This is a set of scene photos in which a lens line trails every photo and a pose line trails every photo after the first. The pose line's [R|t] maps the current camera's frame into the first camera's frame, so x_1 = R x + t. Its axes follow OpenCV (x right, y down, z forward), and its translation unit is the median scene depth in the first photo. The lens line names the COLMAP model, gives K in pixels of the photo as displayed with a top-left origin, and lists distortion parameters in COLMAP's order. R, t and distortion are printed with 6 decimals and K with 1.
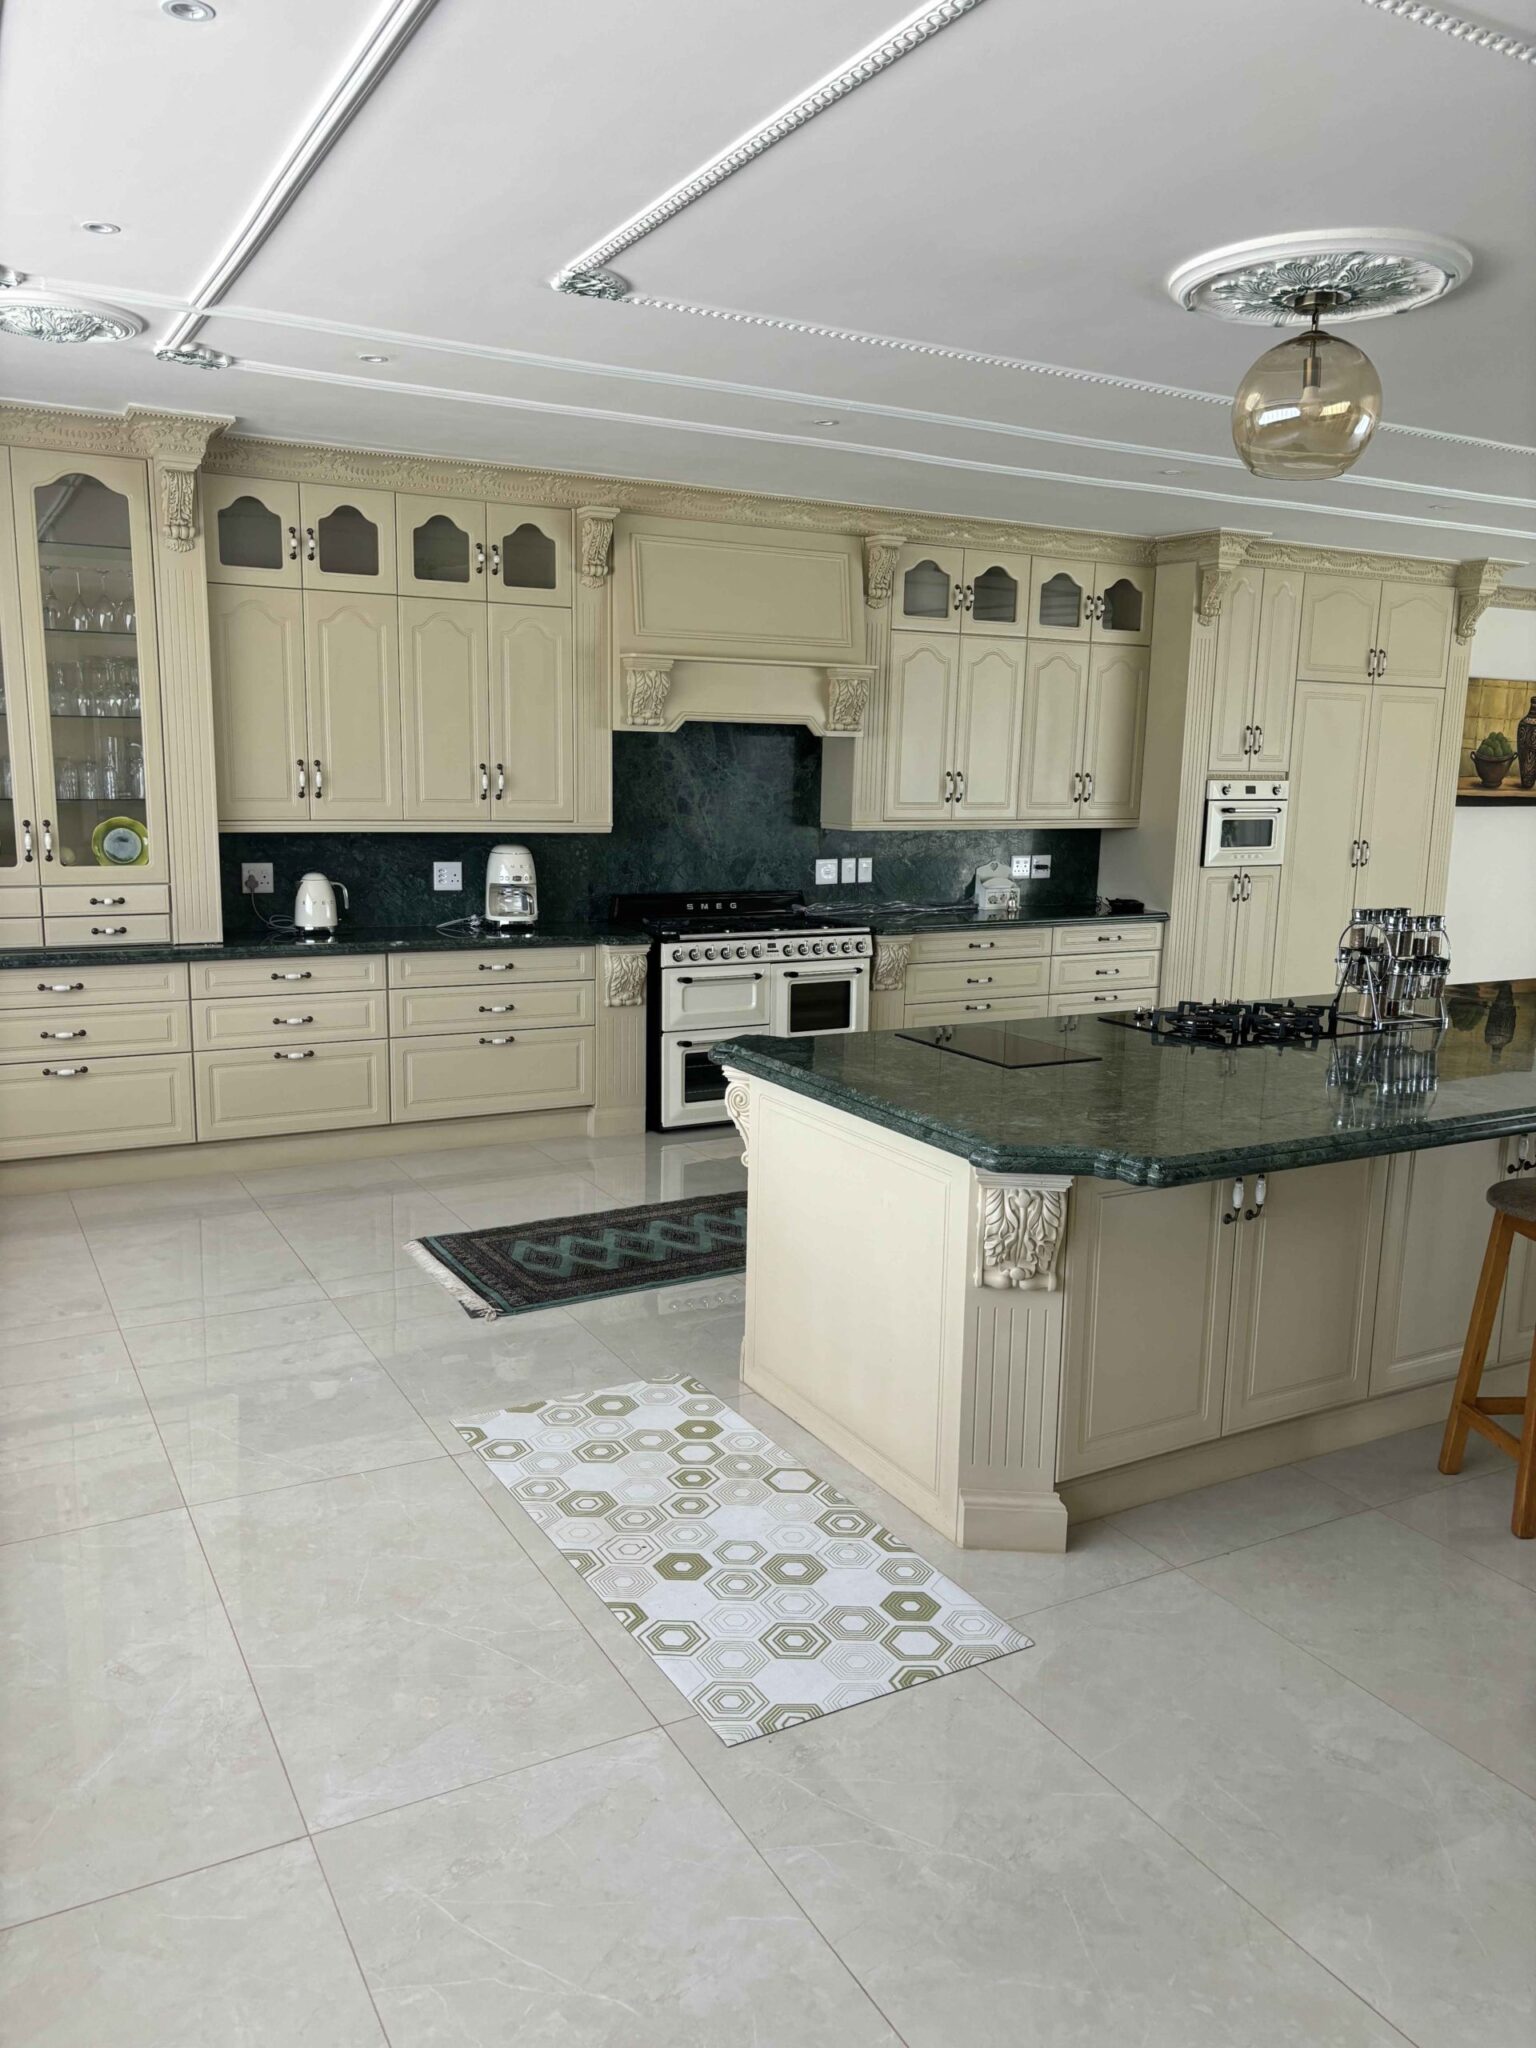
lens RADIAL K [[1559.2, 0, 768.4], [0, 1559.2, 1037.8], [0, 0, 1]] dist [0.049519, -0.050341]
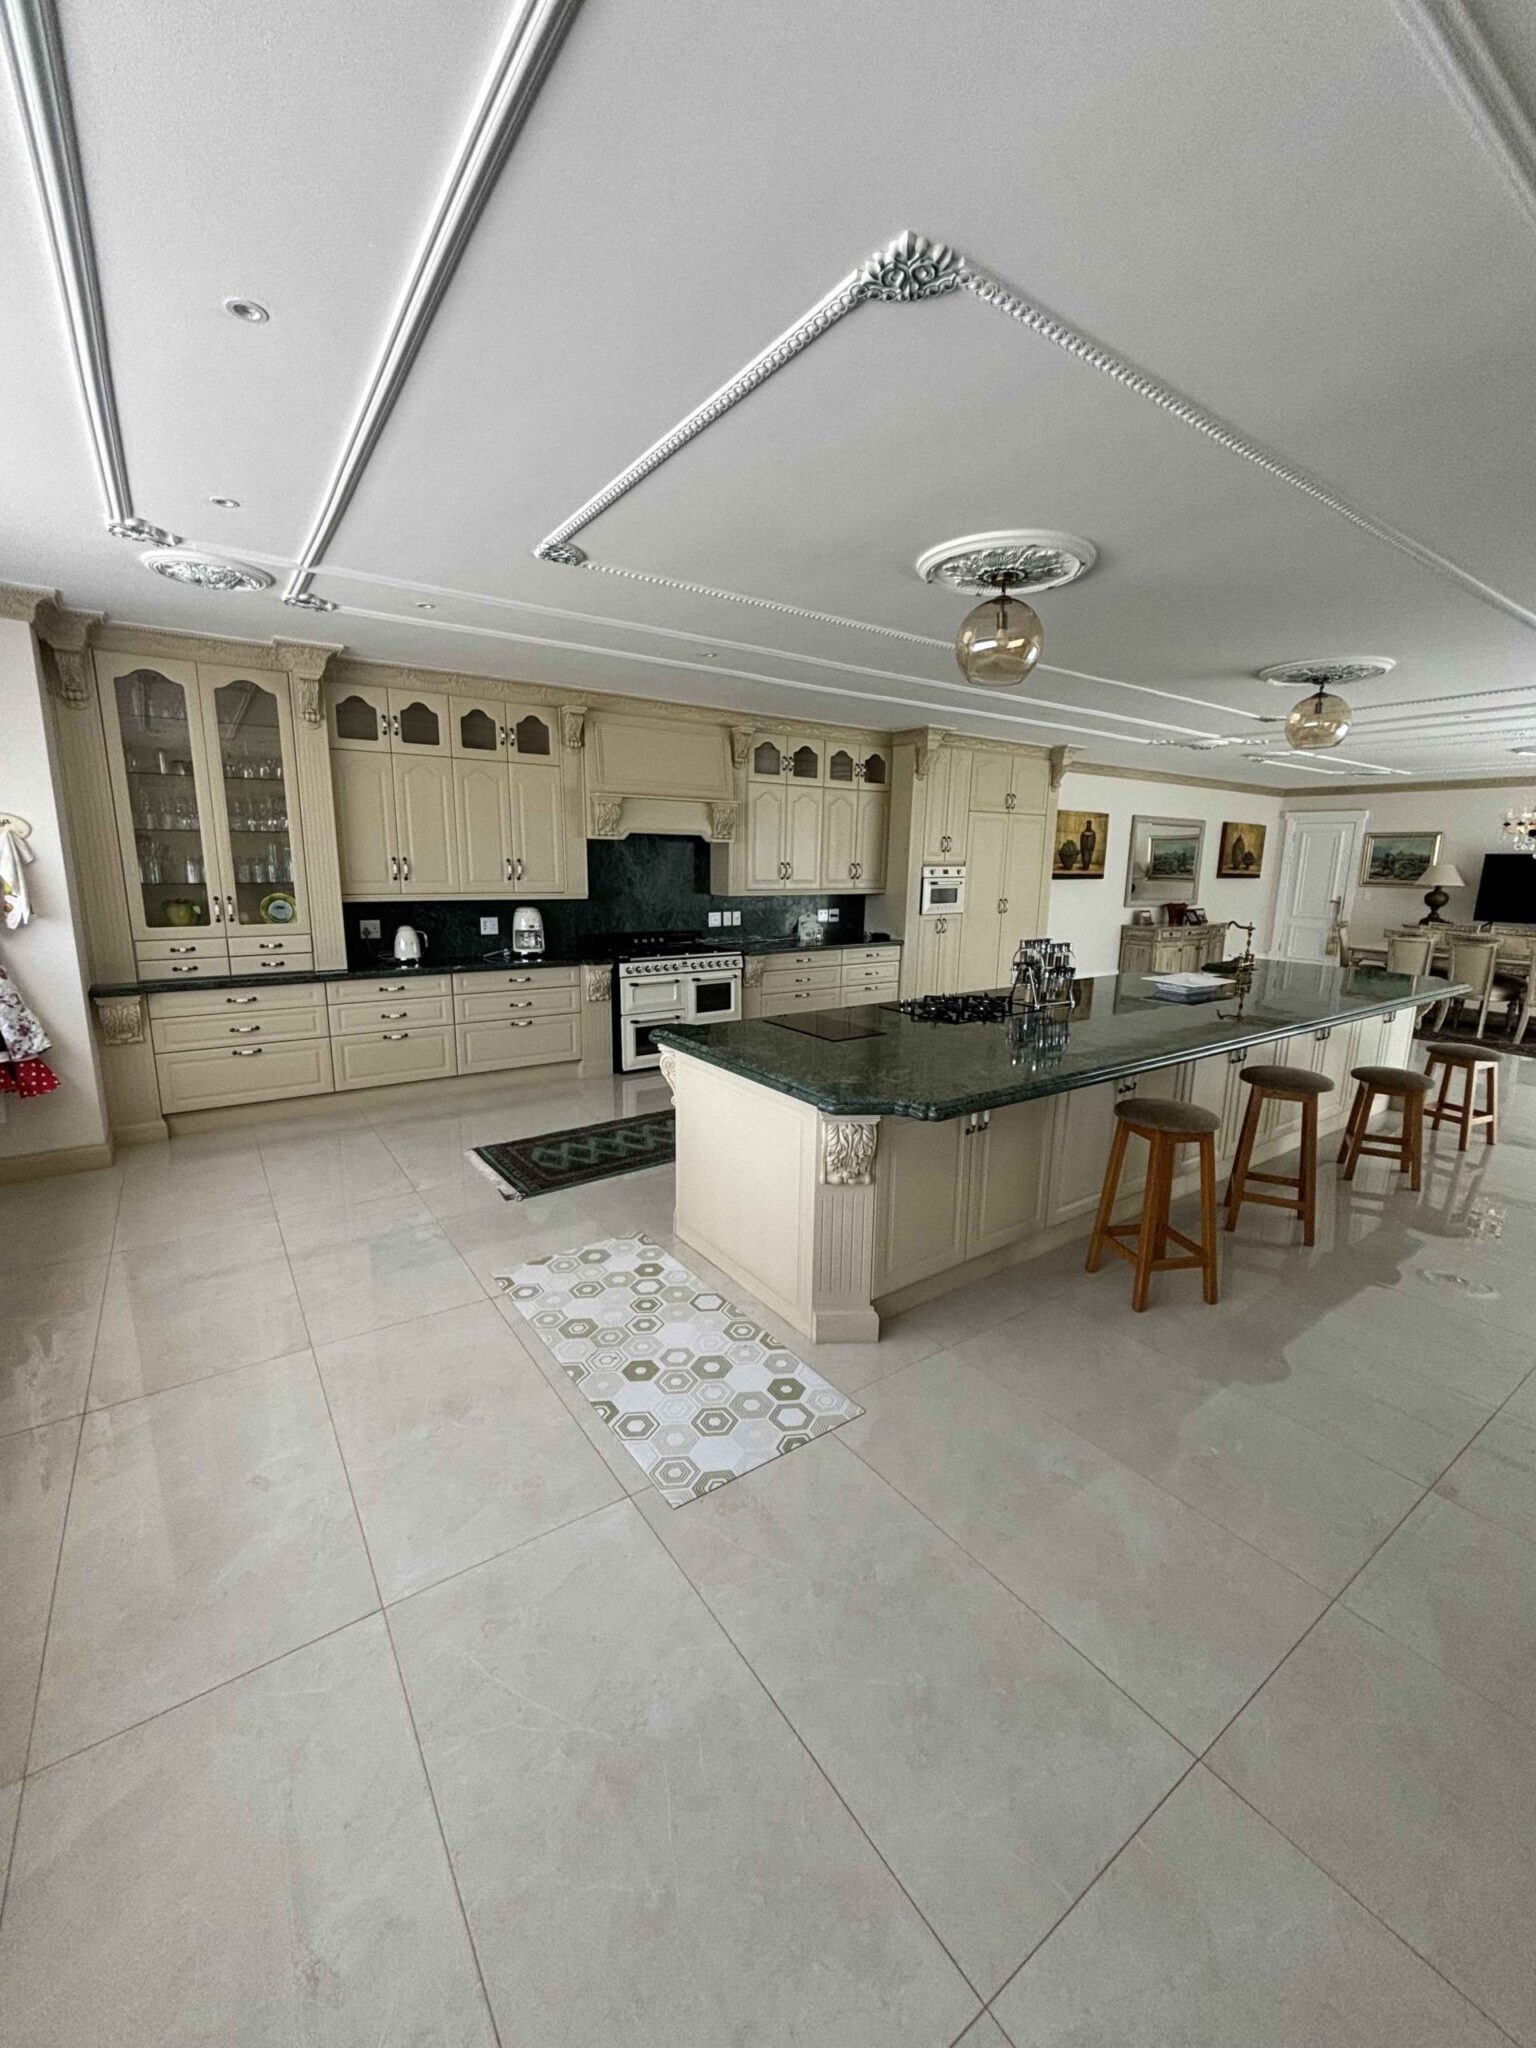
lens RADIAL K [[831.0, 0, 770.2], [0, 831.0, 1021.4], [0, 0, 1]] dist [0.002689, -0.000061]
pose [[0.994007, -0.026479, 0.106064, -0.003404], [0.024349, 0.999476, 0.021327, -0.018906], [-0.106574, -0.018616, 0.994131, 0.115661]]
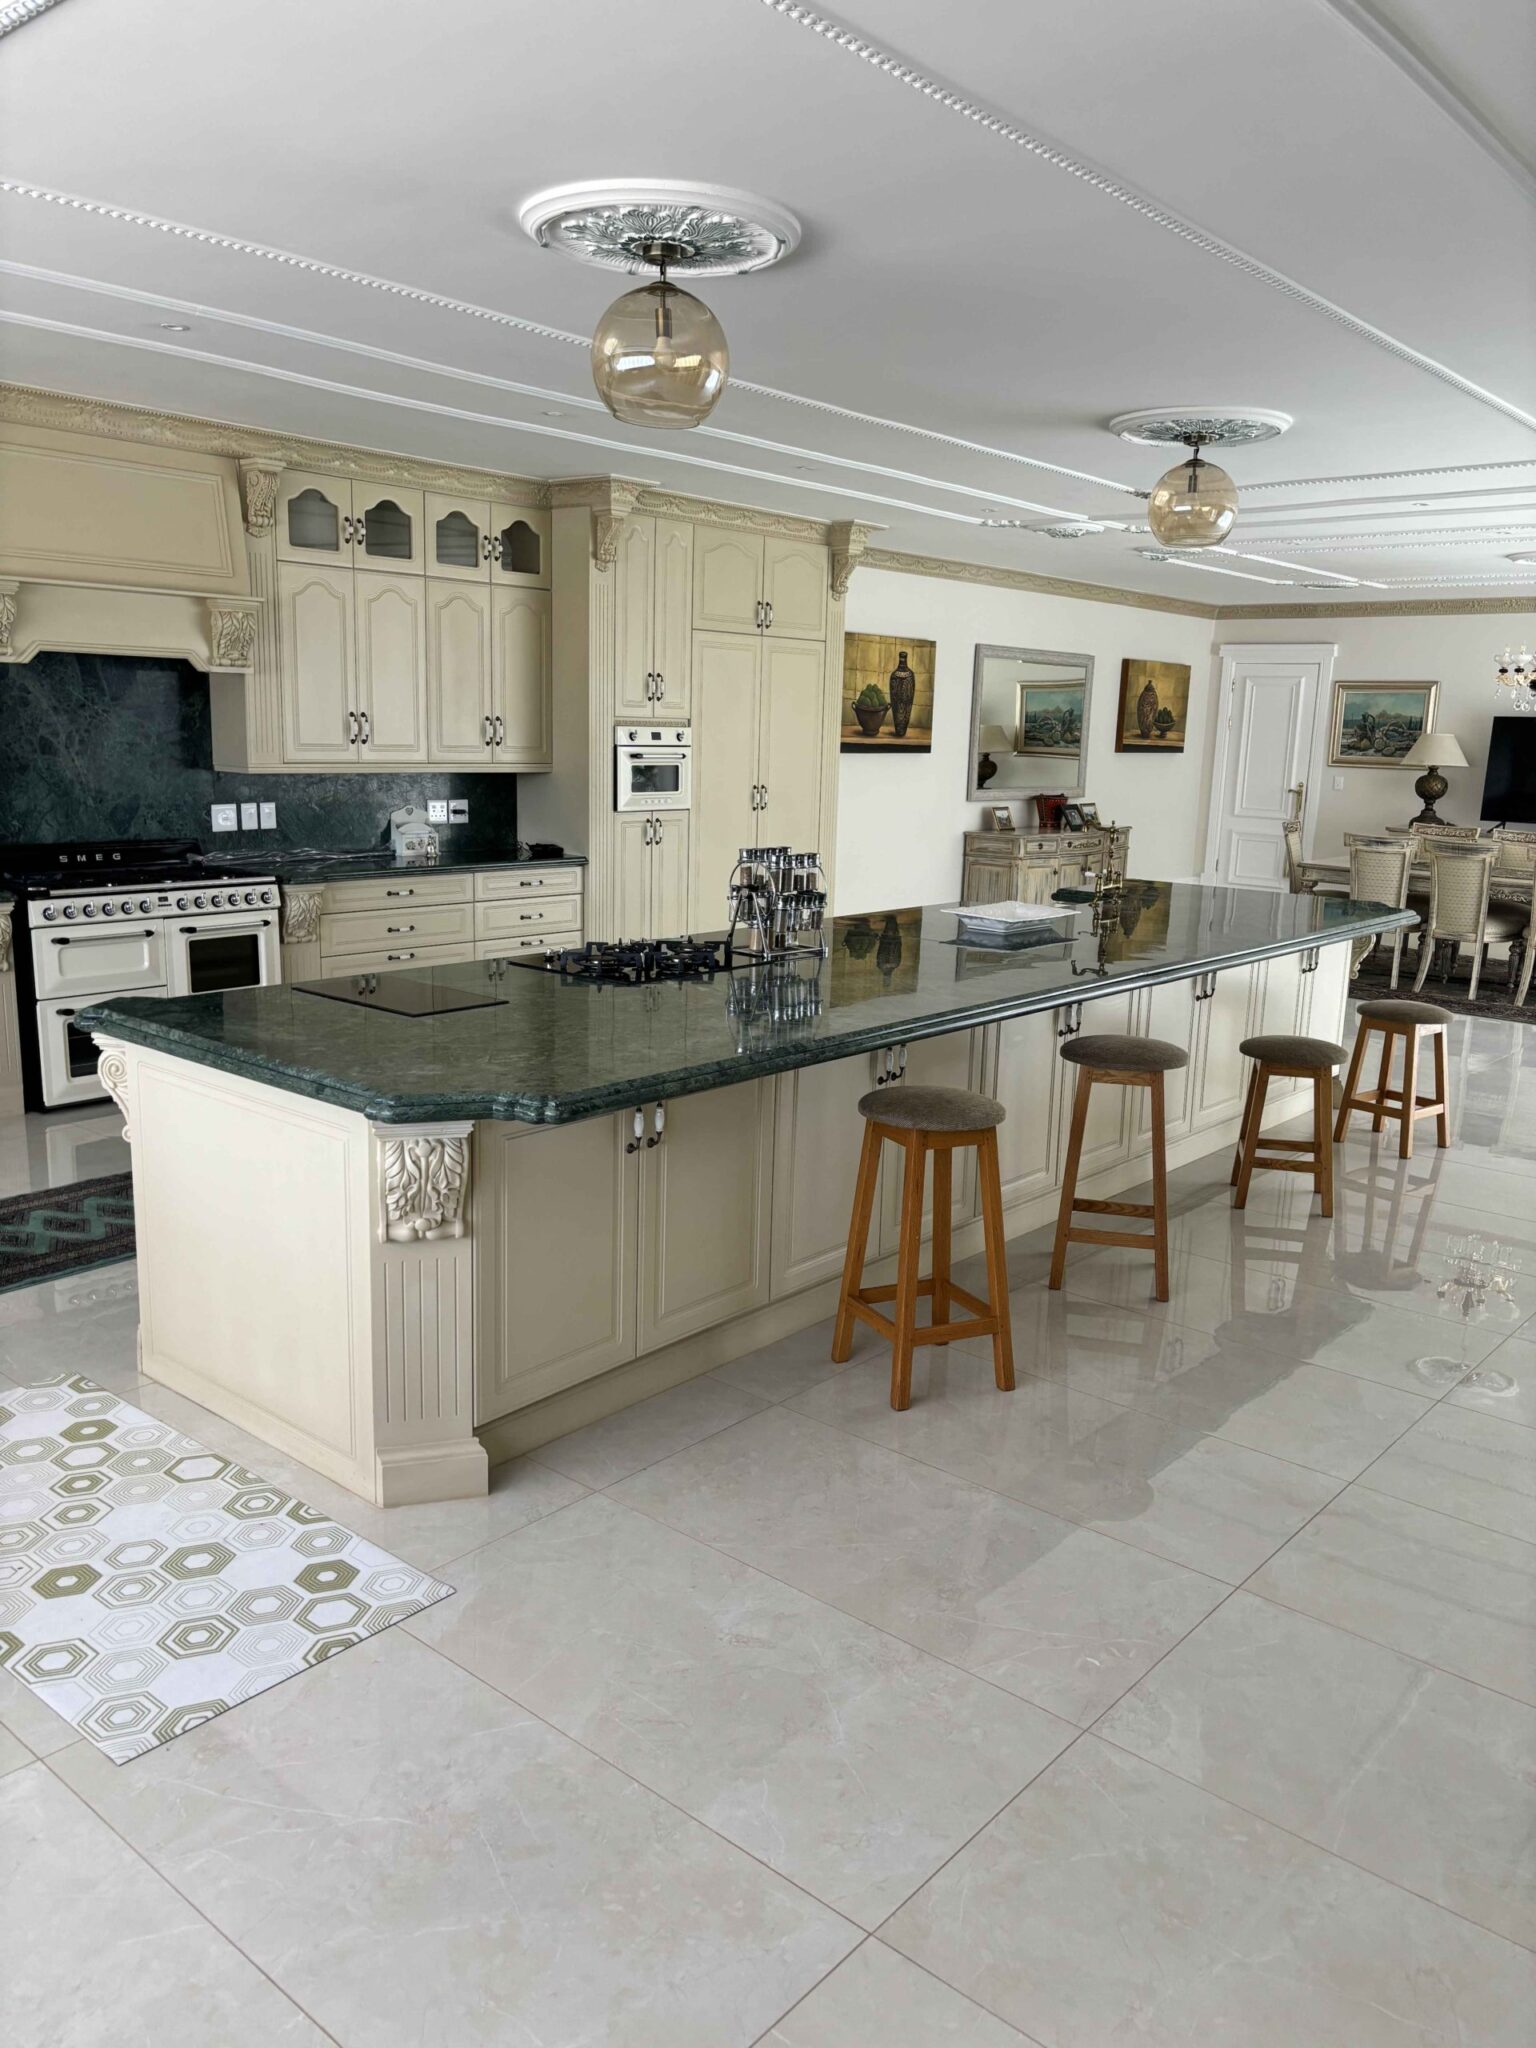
lens RADIAL K [[1559.2, 0, 781.0], [0, 1559.2, 1040.5], [0, 0, 1]] dist [0.049519, -0.050341]
pose [[0.935362, -0.064167, 0.347823, 0.024714], [0.051929, 0.997663, 0.044403, 0.002576], [-0.349860, -0.023471, 0.936508, 0.001681]]
